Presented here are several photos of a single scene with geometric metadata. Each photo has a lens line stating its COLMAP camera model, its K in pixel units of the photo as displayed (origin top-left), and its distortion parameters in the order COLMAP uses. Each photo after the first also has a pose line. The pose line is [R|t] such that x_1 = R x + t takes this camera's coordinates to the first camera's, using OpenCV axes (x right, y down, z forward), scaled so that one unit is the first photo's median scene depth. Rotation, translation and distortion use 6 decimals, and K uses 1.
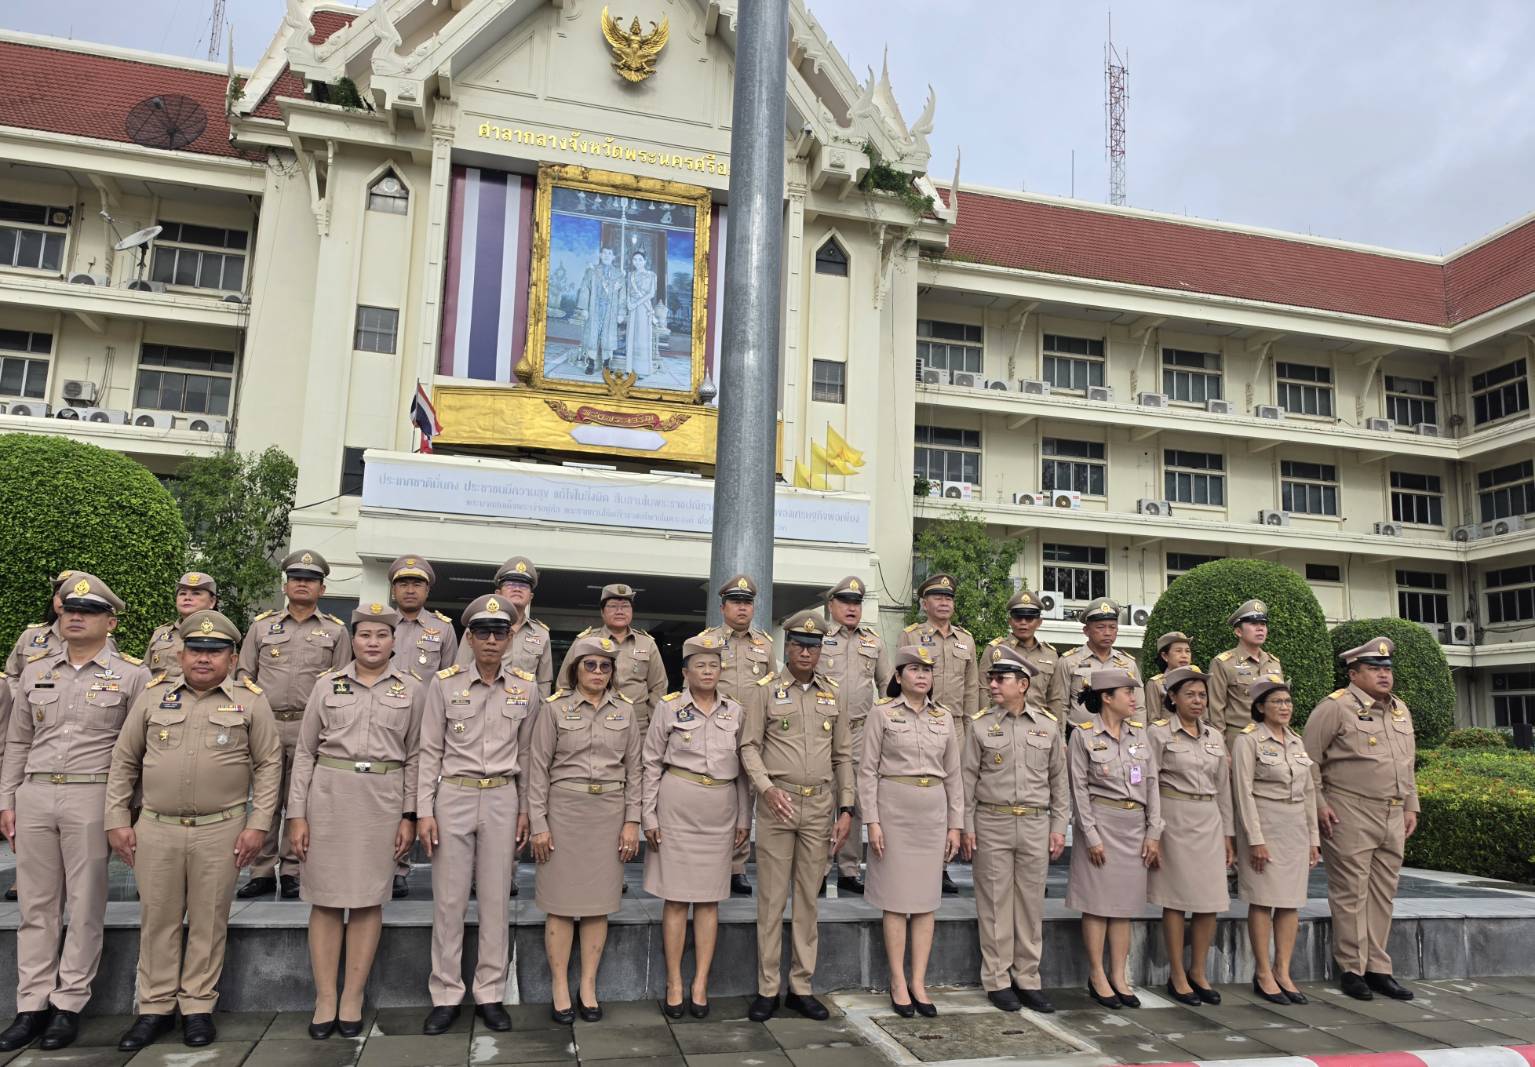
lens RADIAL K [[1257.7, 0, 822.1], [0, 1257.7, 558.9], [0, 0, 1]] dist [0.048904, -0.134144]
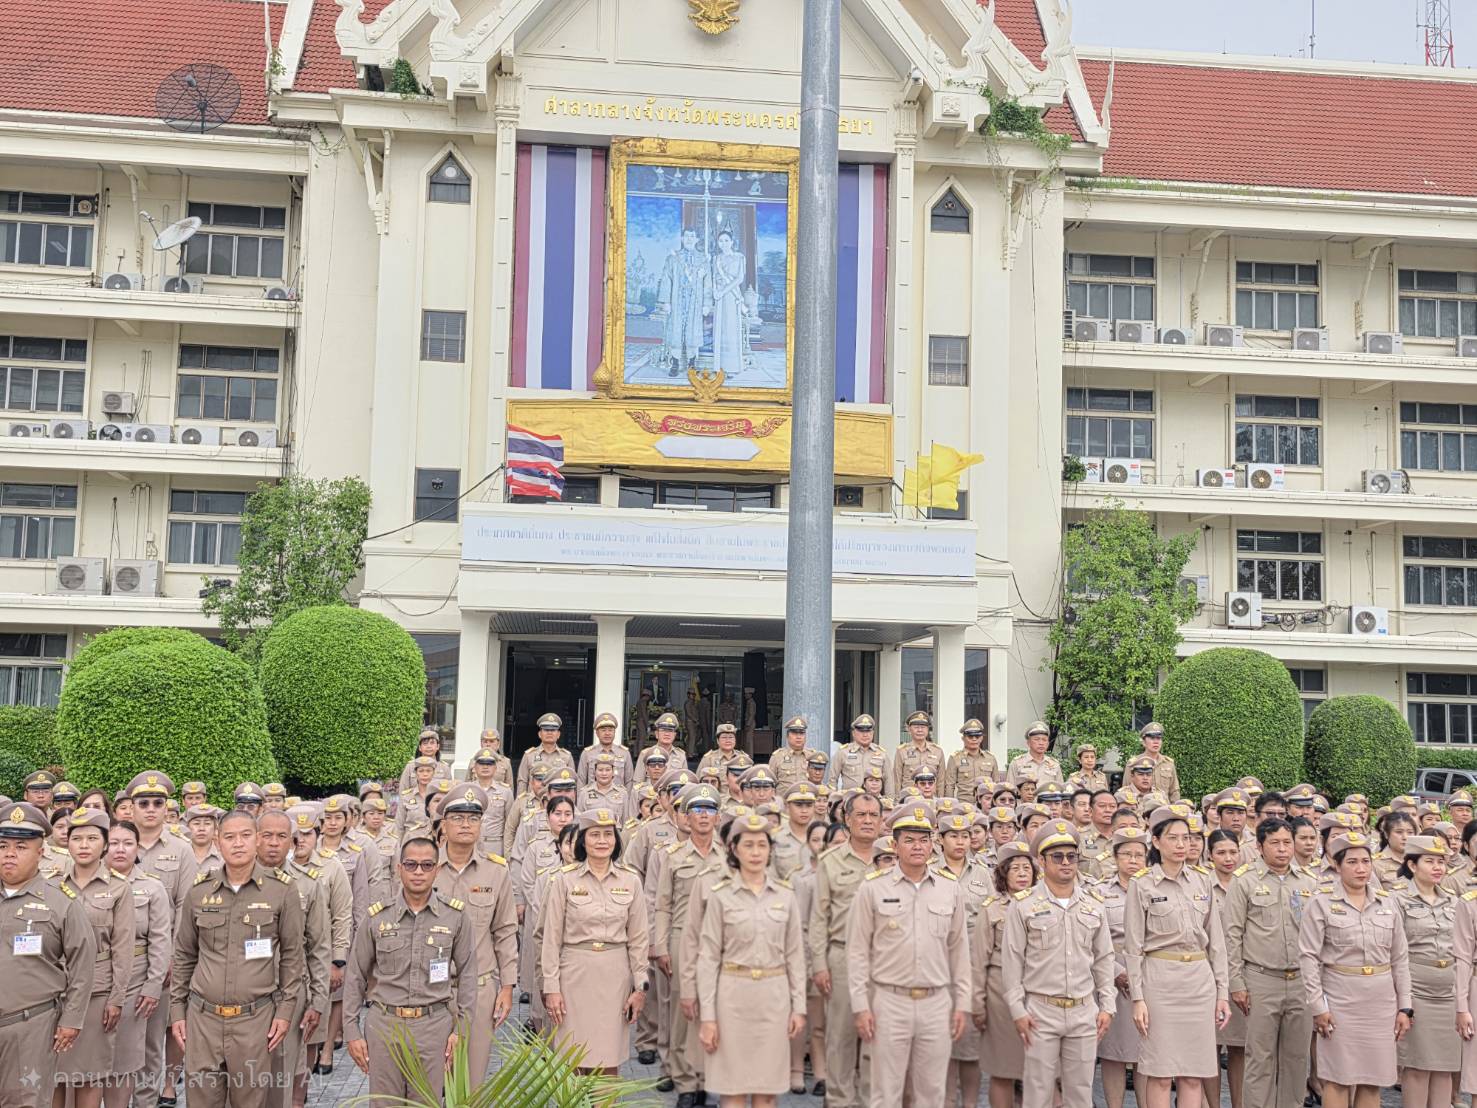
lens RADIAL K [[2019.8, 0, 738.5], [0, 2019.8, 554.0], [0, 0, 1]] dist [0.042629, -0.141674]
pose [[0.989341, -0.019558, -0.144295, 0.060525], [0.025764, 0.998816, 0.041269, -0.072761], [0.143317, -0.044546, 0.988674, -0.385338]]
